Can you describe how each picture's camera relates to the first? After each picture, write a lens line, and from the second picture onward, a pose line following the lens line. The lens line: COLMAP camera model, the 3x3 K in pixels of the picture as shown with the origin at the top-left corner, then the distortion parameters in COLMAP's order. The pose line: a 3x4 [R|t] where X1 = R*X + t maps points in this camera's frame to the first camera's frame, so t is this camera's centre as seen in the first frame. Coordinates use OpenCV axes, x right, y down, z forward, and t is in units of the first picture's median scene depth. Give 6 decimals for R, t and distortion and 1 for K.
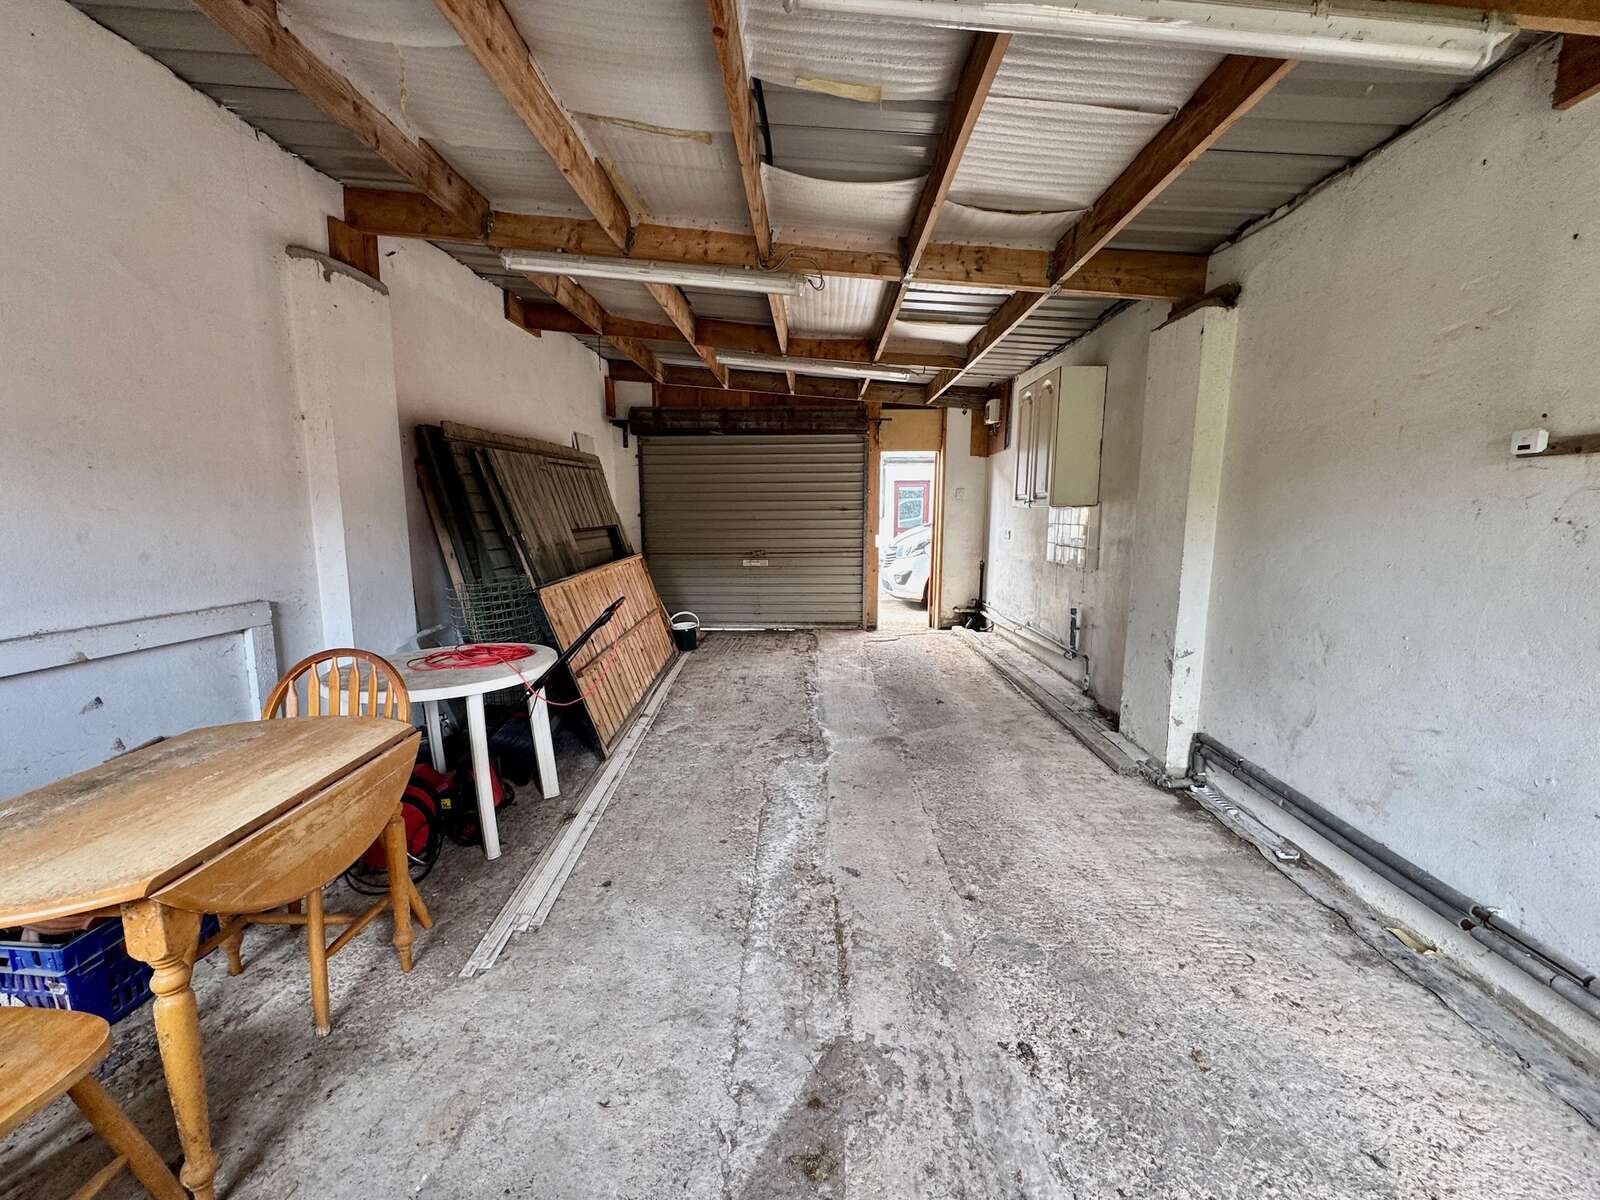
lens RADIAL K [[634.2, 0, 801.1], [0, 634.2, 602.2], [0, 0, 1]] dist [-0.001753, -0.000629]
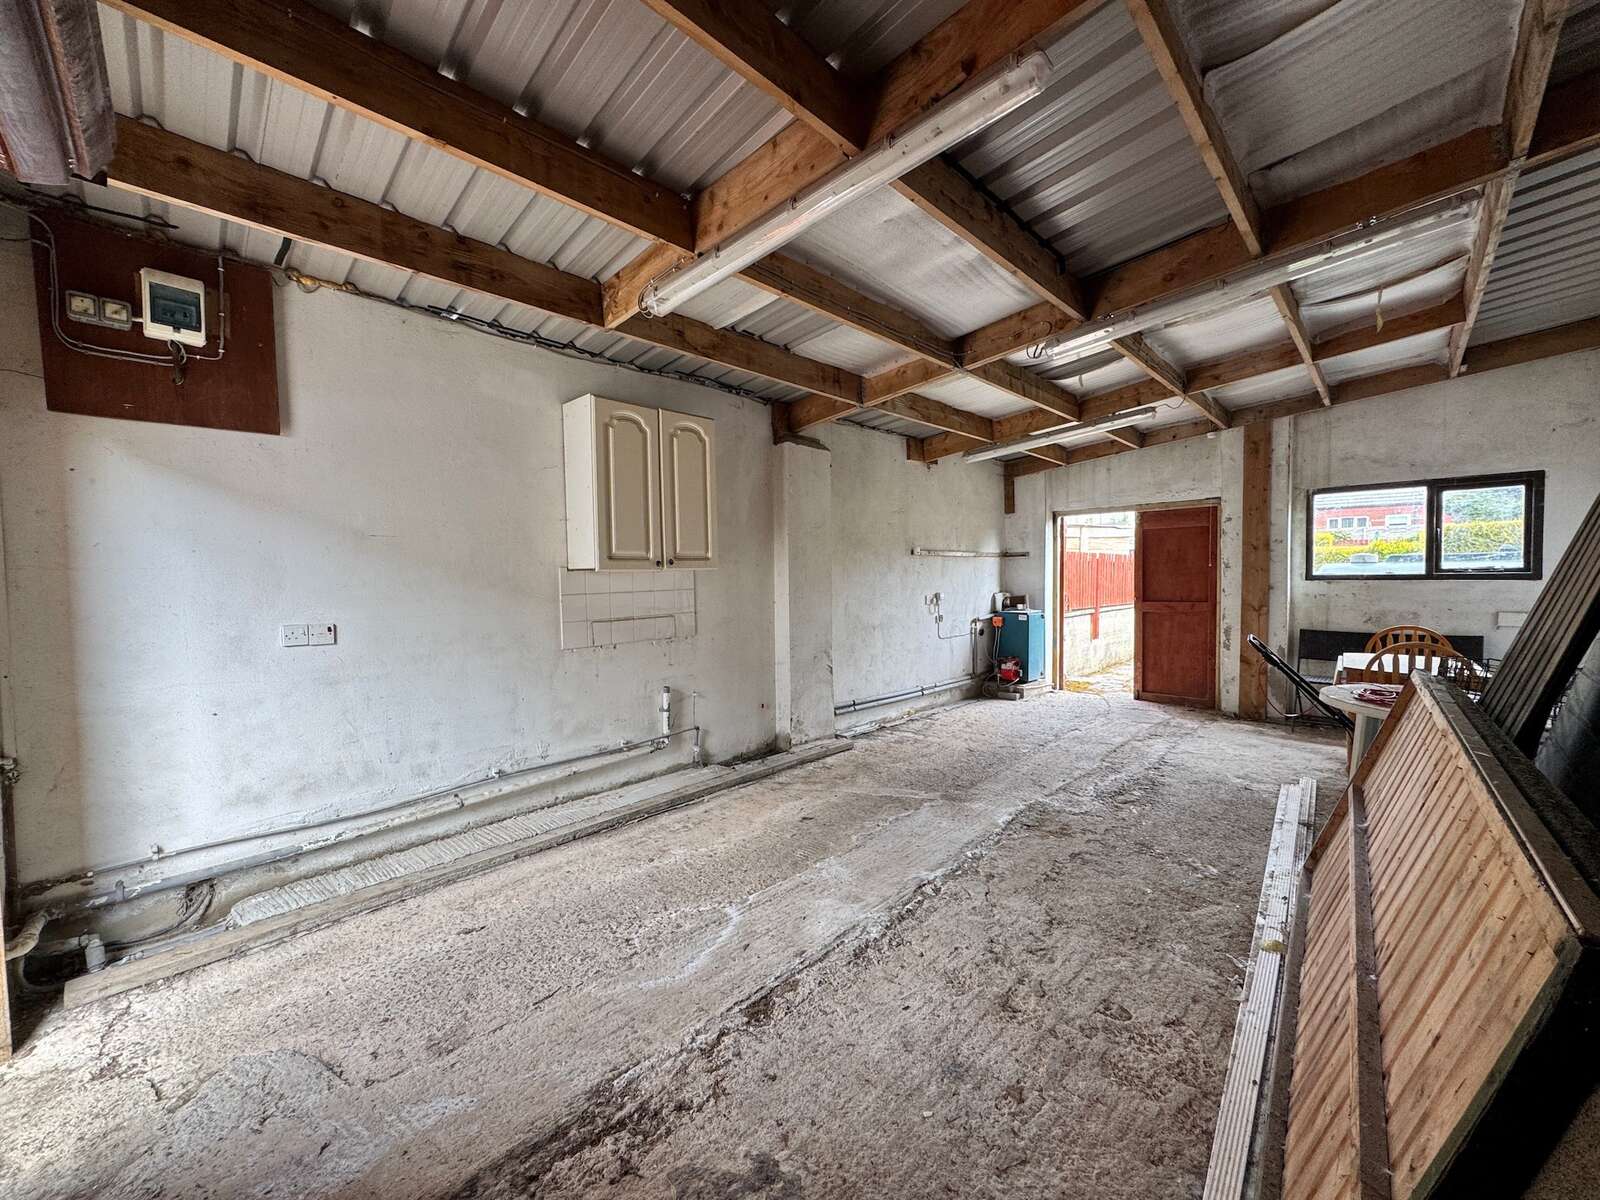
lens RADIAL K [[634.2, 0, 799.2], [0, 634.2, 588.2], [0, 0, 1]] dist [-0.001753, -0.000629]
pose [[-0.735504, -0.005877, 0.677494, -0.357979], [0.114192, 0.984582, 0.132510, -0.268943], [-0.667827, 0.174826, -0.723493, 1.837184]]
